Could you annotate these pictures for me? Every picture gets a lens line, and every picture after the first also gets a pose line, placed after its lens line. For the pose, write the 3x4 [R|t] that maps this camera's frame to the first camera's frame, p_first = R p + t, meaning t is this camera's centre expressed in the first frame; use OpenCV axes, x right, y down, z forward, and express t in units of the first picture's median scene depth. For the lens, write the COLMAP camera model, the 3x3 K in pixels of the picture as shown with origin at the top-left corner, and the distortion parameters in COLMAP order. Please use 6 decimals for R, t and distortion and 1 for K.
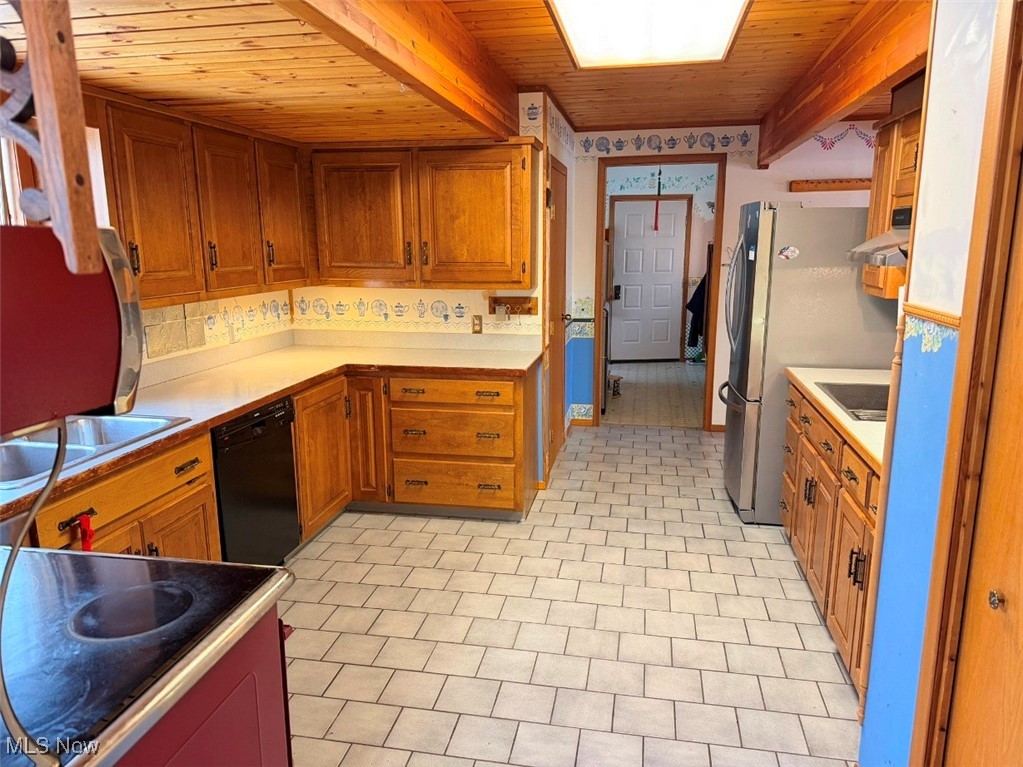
lens RADIAL K [[713.5, 0, 510.1], [0, 713.5, 394.6], [0, 0, 1]] dist [0.099847, -0.148341]
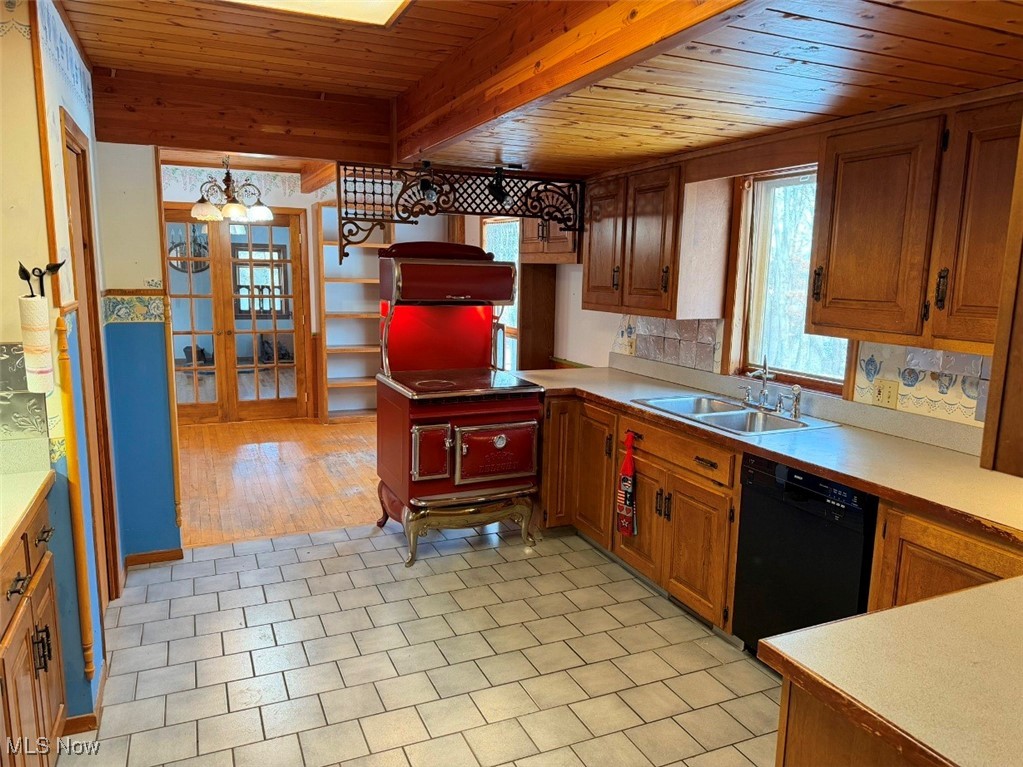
lens RADIAL K [[713.5, 0, 510.1], [0, 713.5, 394.6], [0, 0, 1]] dist [0.099847, -0.148341]
pose [[-0.821598, 0.097898, -0.561598, 0.403593], [-0.127290, 0.928767, 0.348124, -0.333105], [0.555674, 0.357504, -0.750611, 1.543208]]
